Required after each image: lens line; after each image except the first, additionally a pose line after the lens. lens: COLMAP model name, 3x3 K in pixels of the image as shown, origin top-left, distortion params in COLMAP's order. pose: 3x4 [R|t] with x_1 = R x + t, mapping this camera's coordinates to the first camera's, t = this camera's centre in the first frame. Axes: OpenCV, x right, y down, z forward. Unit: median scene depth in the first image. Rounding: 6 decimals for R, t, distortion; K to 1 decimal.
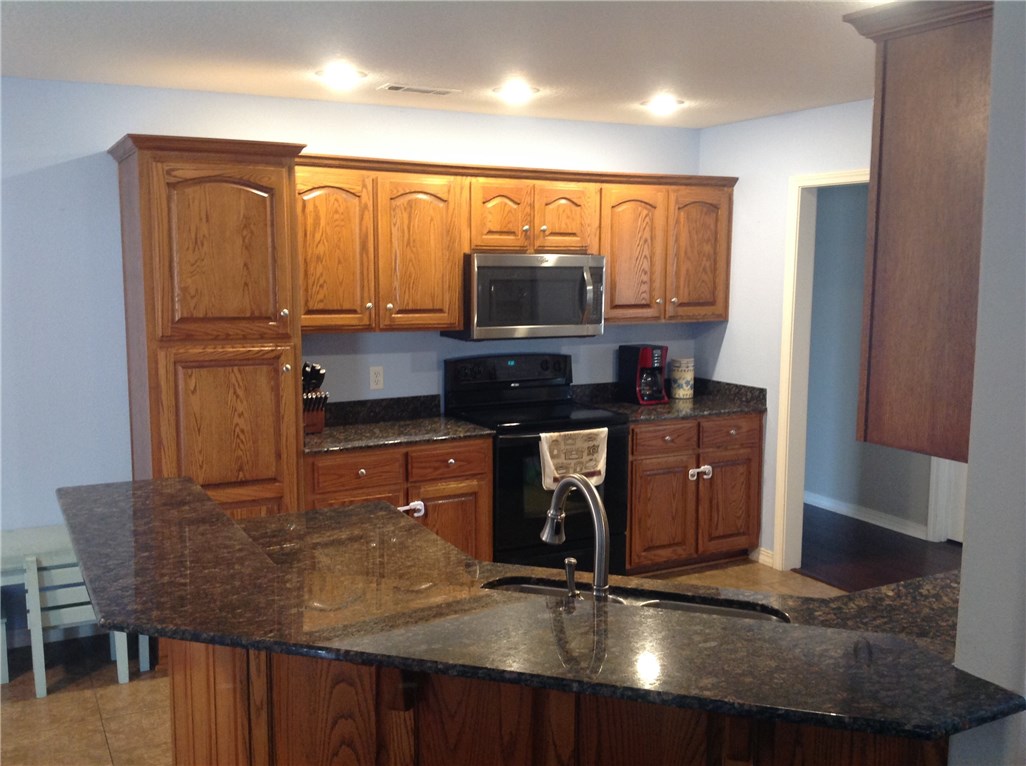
lens RADIAL K [[975.3, 0, 513.0], [0, 975.3, 383.0], [0, 0, 1]] dist [0.154633, -0.376970]
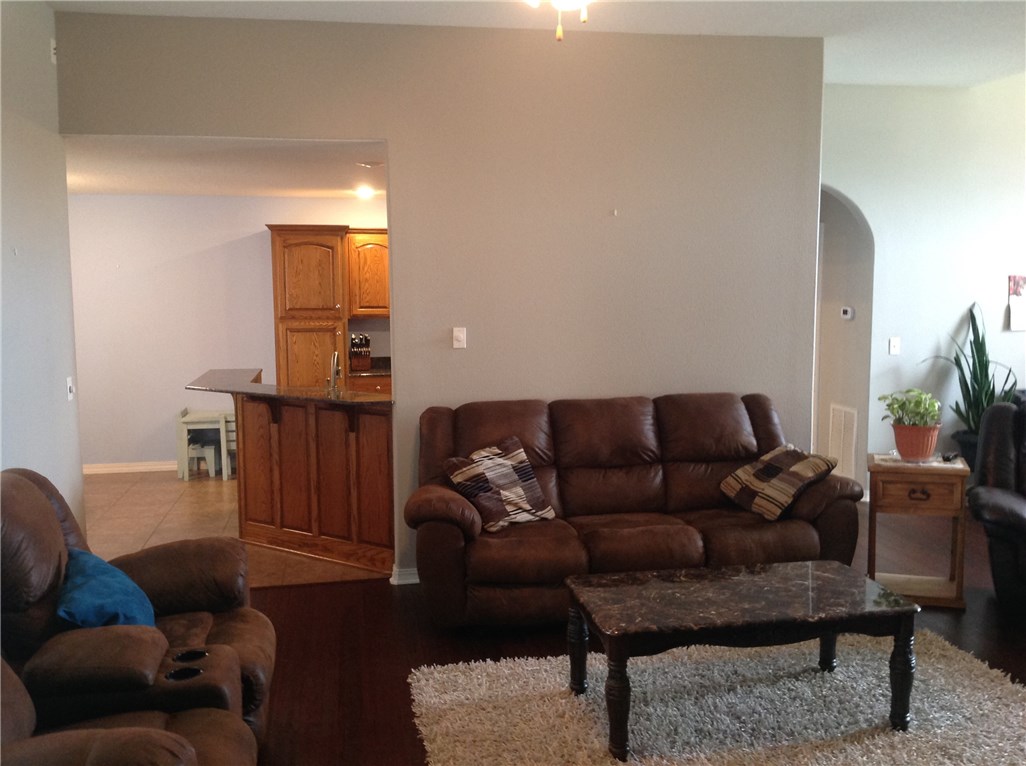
lens RADIAL K [[975.3, 0, 513.0], [0, 975.3, 383.0], [0, 0, 1]] dist [0.154633, -0.376970]
pose [[0.948879, 0.021838, -0.314883, 0.775859], [-0.029298, 0.999391, -0.018979, 0.118383], [0.314276, 0.027234, 0.948941, -0.840192]]
